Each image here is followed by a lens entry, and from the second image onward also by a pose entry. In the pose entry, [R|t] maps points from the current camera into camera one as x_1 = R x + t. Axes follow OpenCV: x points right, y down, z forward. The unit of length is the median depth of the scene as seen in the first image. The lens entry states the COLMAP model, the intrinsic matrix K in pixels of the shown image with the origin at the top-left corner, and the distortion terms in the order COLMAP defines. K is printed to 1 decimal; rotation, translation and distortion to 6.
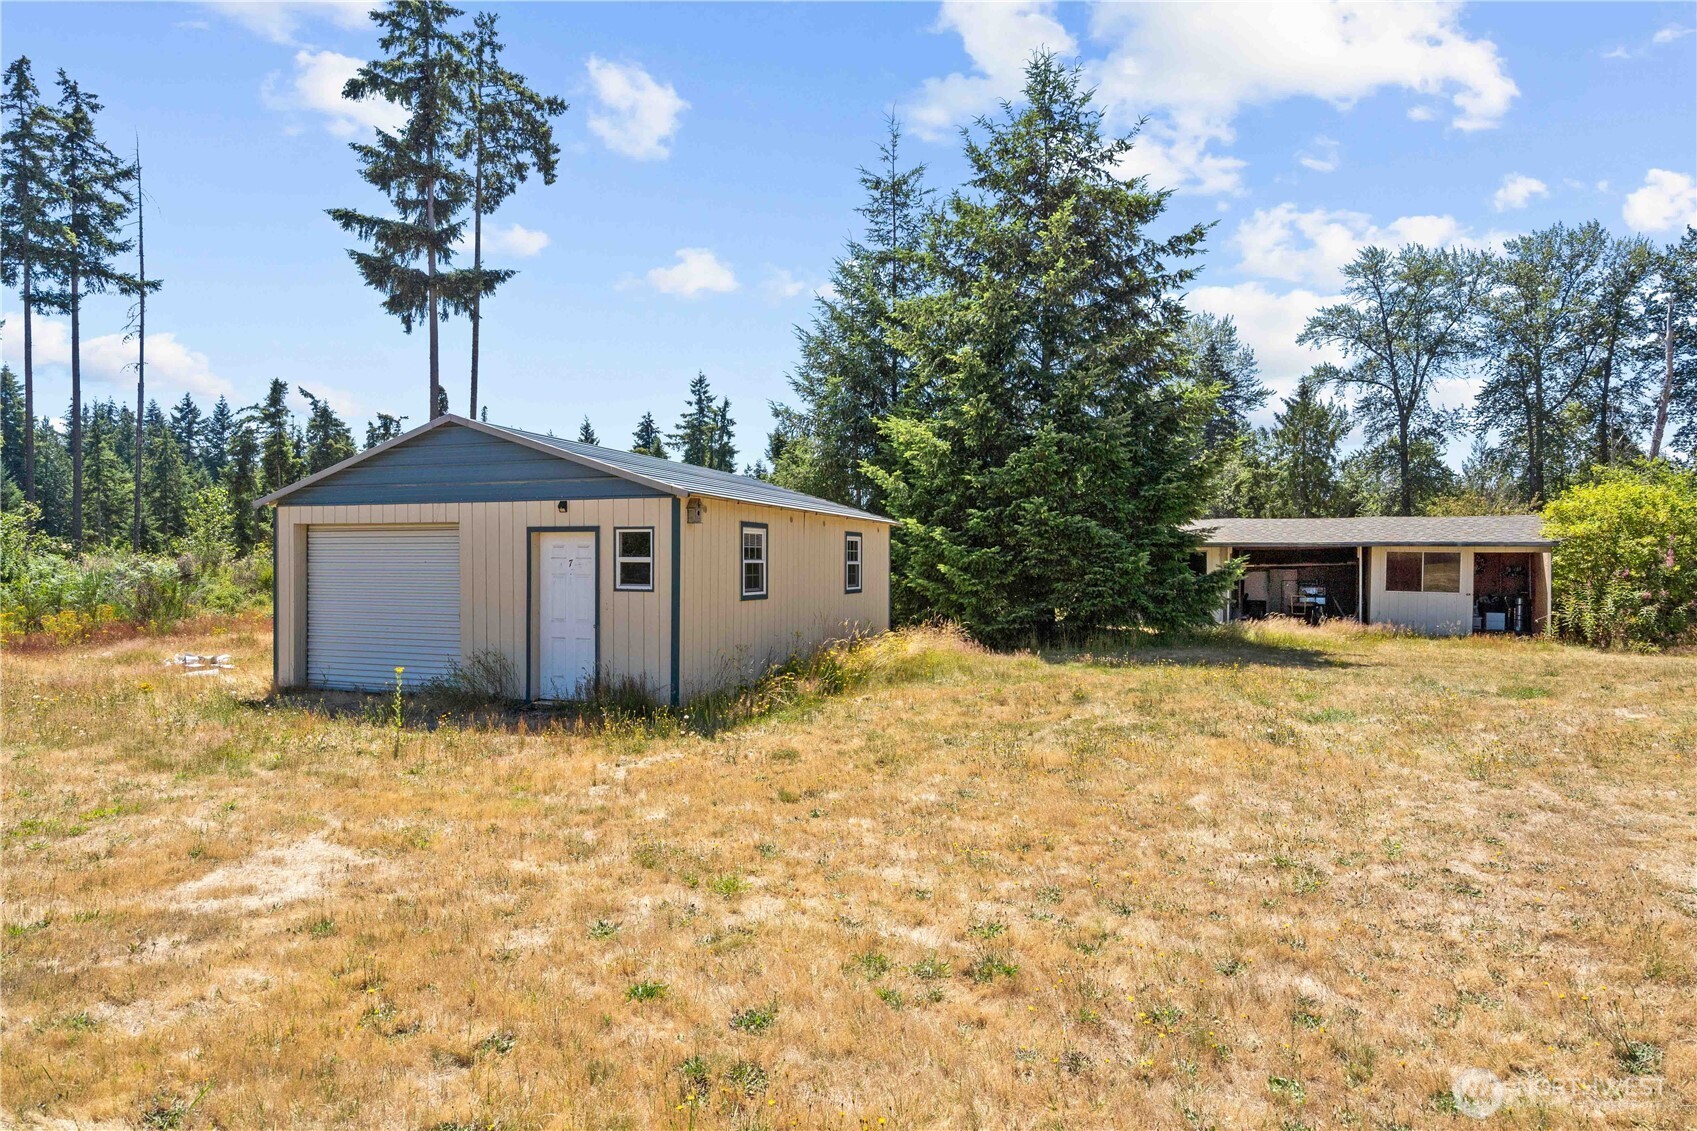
lens RADIAL K [[993.9, 0, 841.8], [0, 993.9, 562.6], [0, 0, 1]] dist [-0.002650, 0.000939]
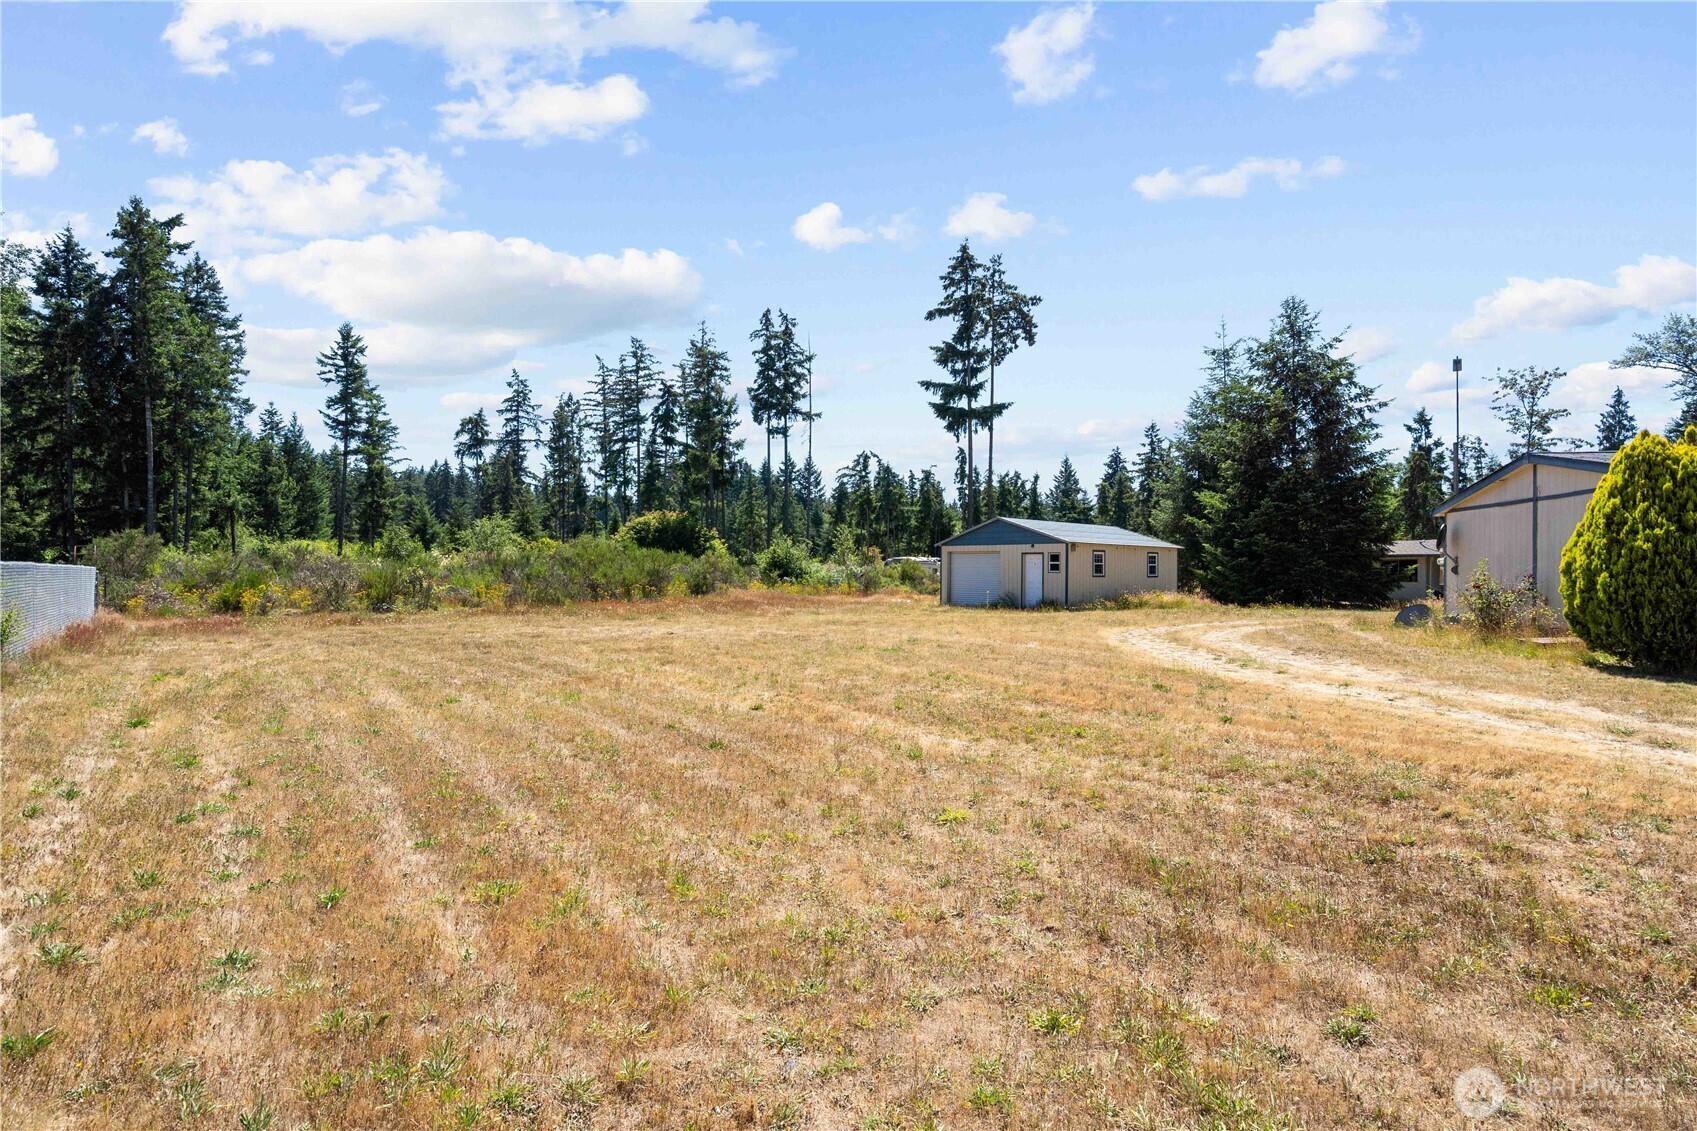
lens RADIAL K [[912.2, 0, 840.0], [0, 912.2, 539.4], [0, 0, 1]] dist [0.002305, 0.001247]
pose [[0.877215, -0.015254, -0.479855, 0.167166], [-0.001956, 0.999373, -0.035345, 0.007533], [0.480094, 0.031944, 0.876635, -0.535061]]
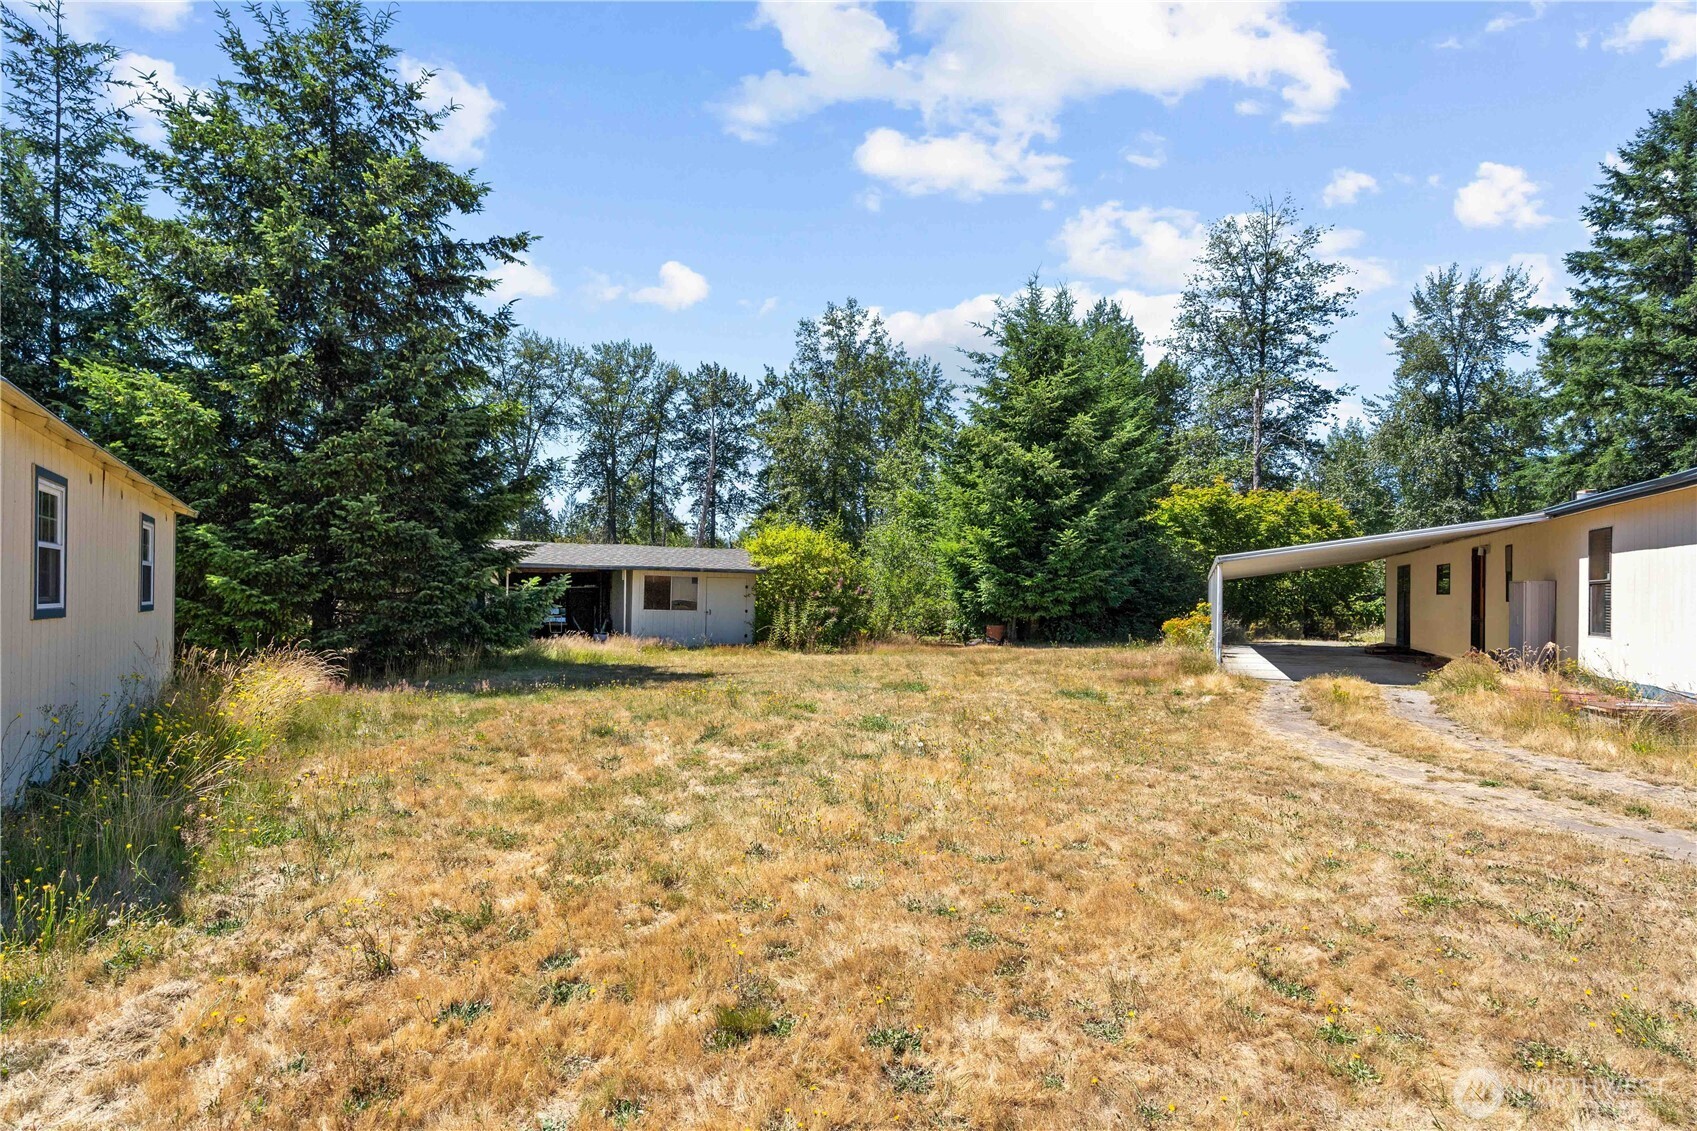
lens RADIAL K [[880.4, 0, 801.1], [0, 880.4, 575.8], [0, 0, 1]] dist [0.044317, -0.019595]
pose [[0.652138, 0.023704, 0.757730, -0.060794], [-0.009240, 0.999685, -0.023320, 0.007186], [-0.758044, 0.008207, 0.652151, 0.127162]]
